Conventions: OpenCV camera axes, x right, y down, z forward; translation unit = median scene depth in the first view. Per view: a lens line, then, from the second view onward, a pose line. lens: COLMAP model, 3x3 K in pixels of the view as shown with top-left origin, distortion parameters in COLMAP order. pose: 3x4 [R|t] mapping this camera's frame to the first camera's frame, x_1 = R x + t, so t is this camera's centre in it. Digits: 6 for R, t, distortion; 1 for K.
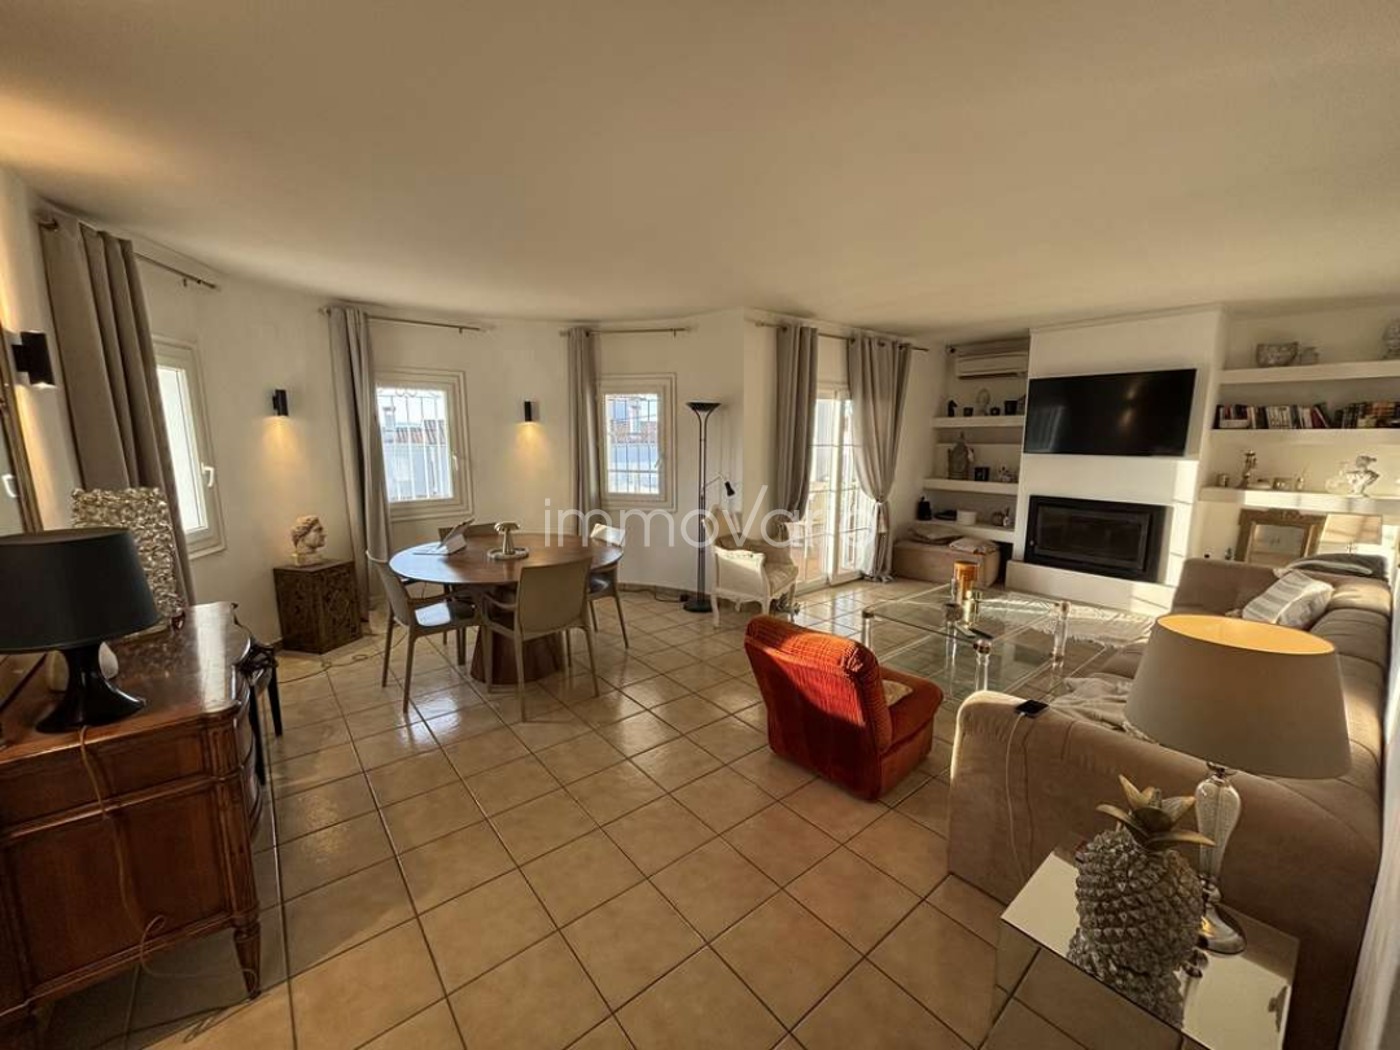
lens RADIAL K [[557.9, 0, 703.8], [0, 557.9, 529.7], [0, 0, 1]] dist [0.004073, -0.003497]
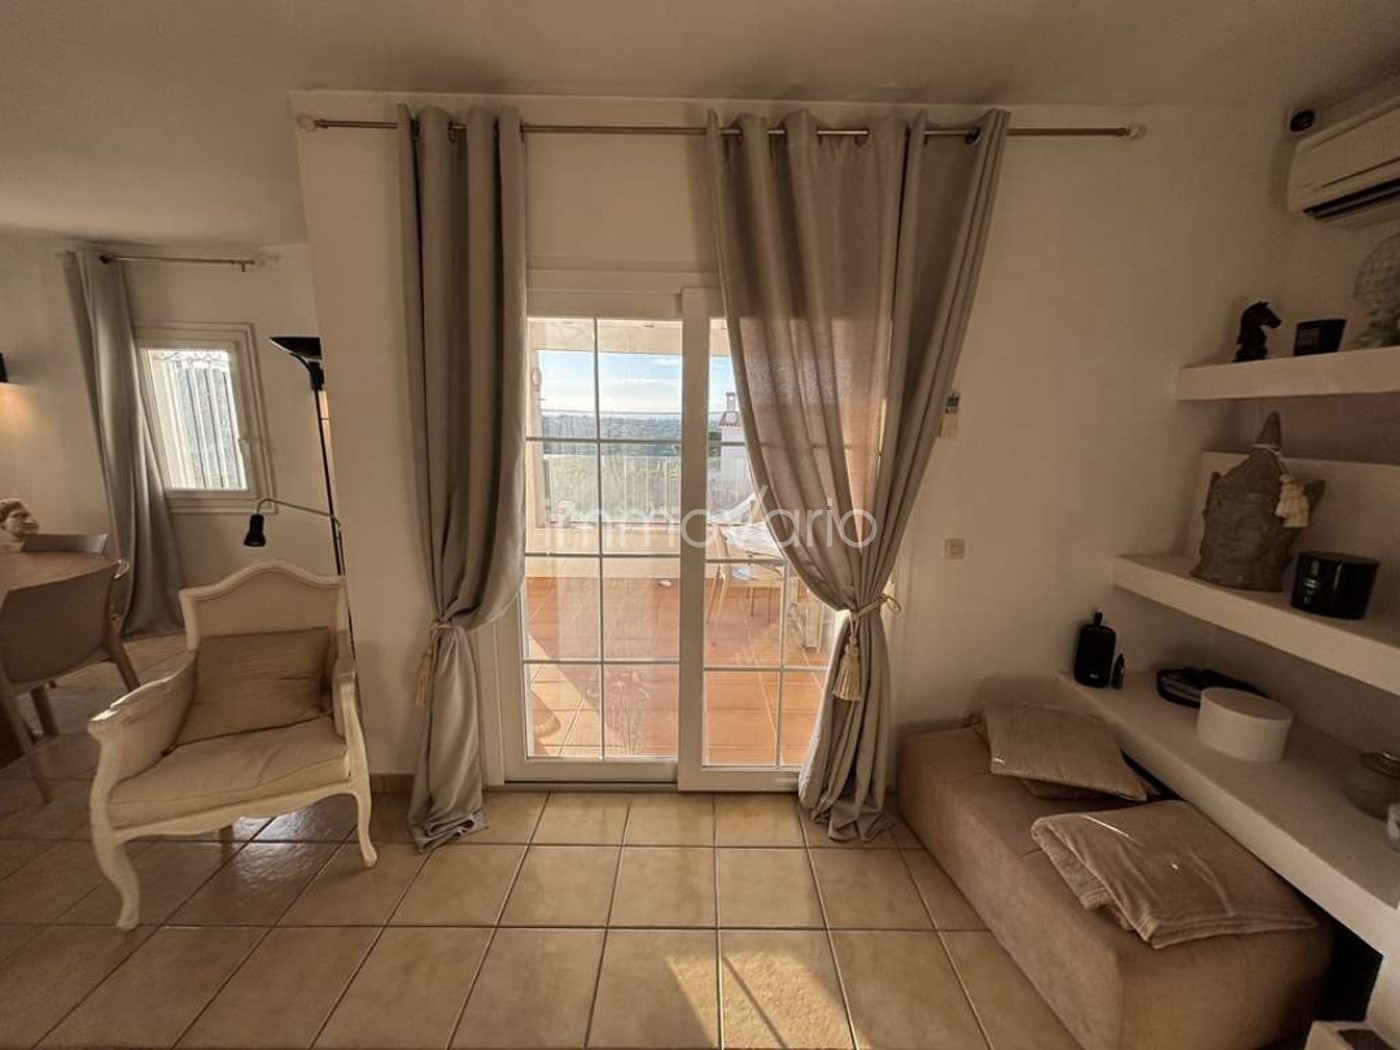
lens RADIAL K [[565.9, 0, 700.0], [0, 565.9, 525.0], [0, 0, 1]] dist [0.000296, 0.000057]
pose [[0.778139, 0.129122, -0.614677, 0.515835], [-0.122077, 0.991070, 0.053647, -0.124979], [0.616115, 0.033294, 0.786953, 0.752049]]
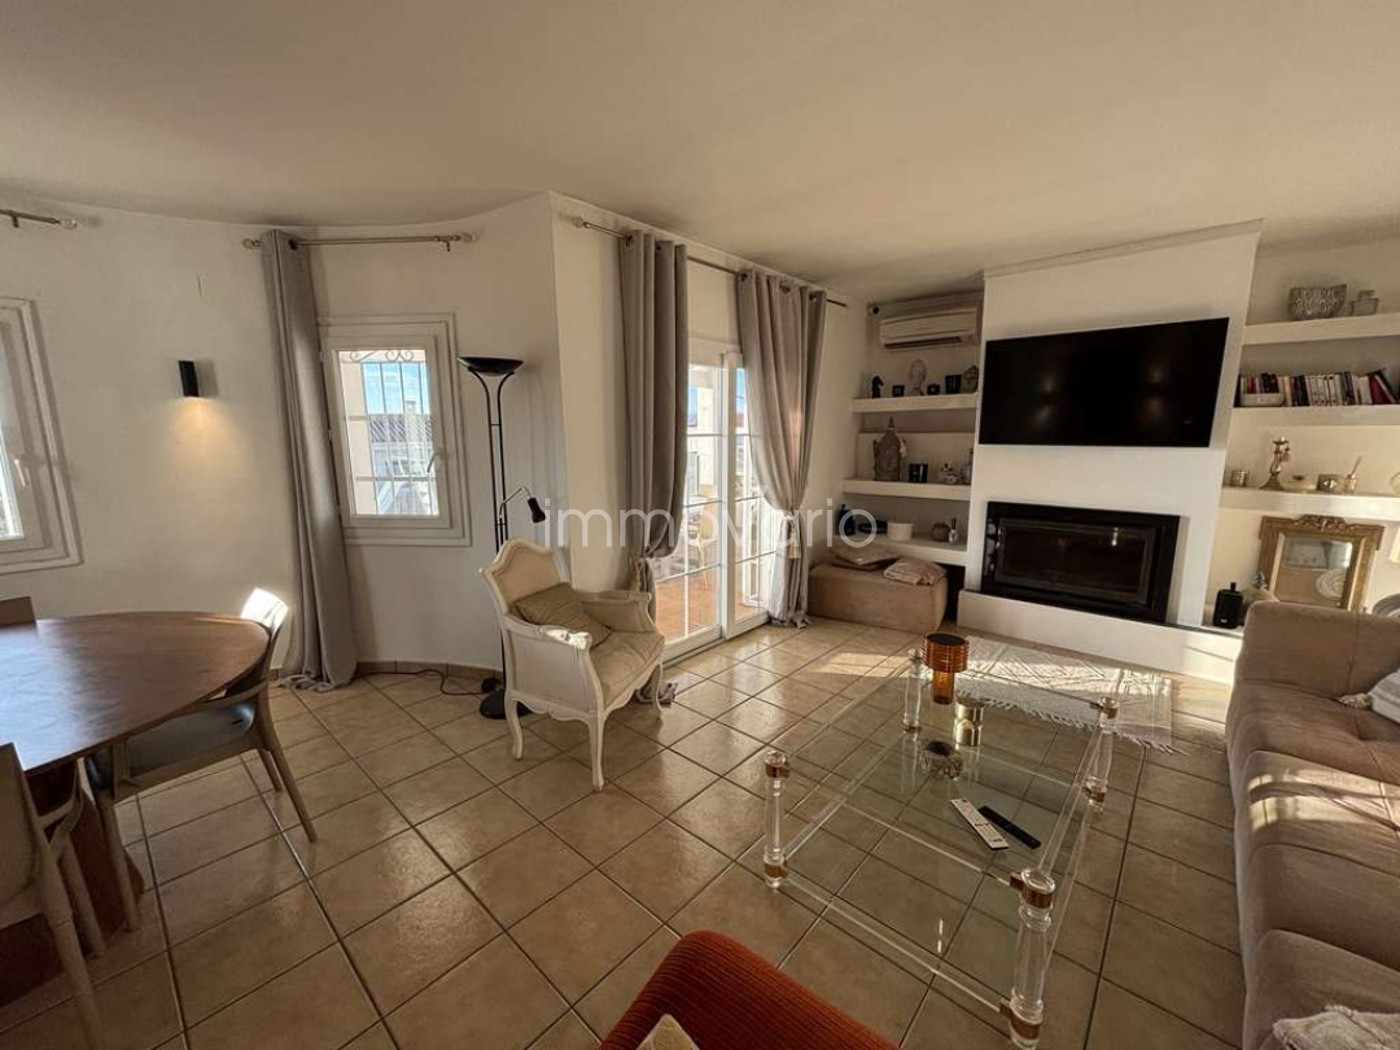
lens RADIAL K [[557.9, 0, 703.8], [0, 557.9, 529.7], [0, 0, 1]] dist [0.004073, -0.003497]
pose [[0.987260, -0.033217, 0.155609, 0.109245], [0.032493, 0.999446, 0.007200, -0.045424], [-0.155762, -0.002052, 0.987792, 0.358616]]
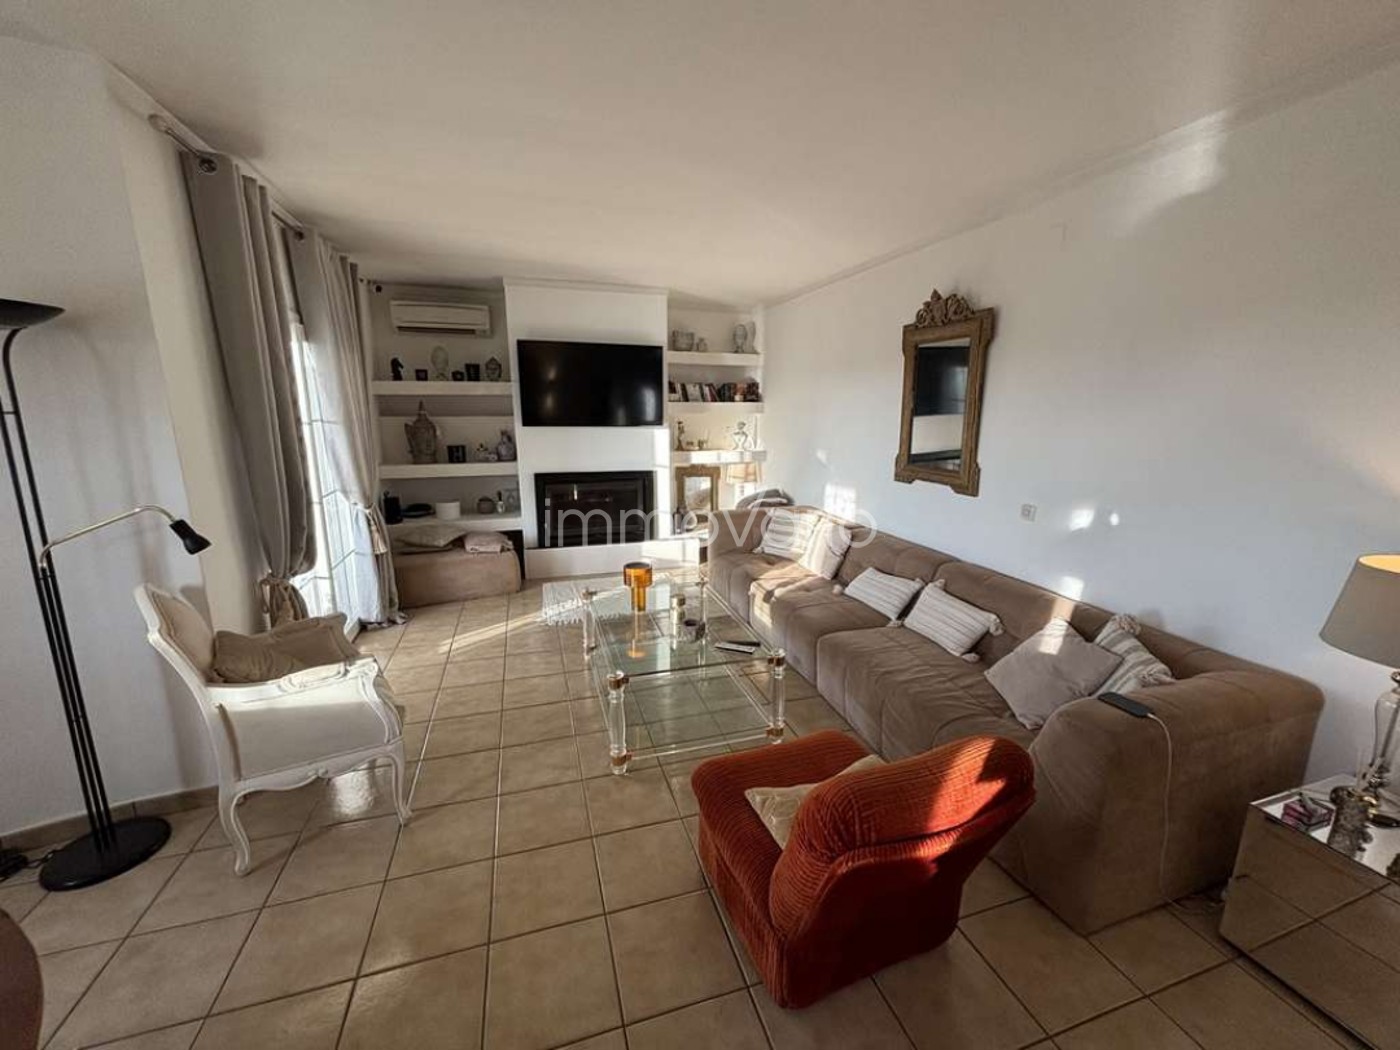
lens RADIAL K [[561.6, 0, 704.6], [0, 561.6, 523.8], [0, 0, 1]] dist [-0.000365, 0.000478]
pose [[0.361614, -0.186306, 0.913524, -0.161630], [0.151116, 0.978587, 0.139756, -0.072123], [-0.920000, 0.087510, 0.382024, 0.442390]]
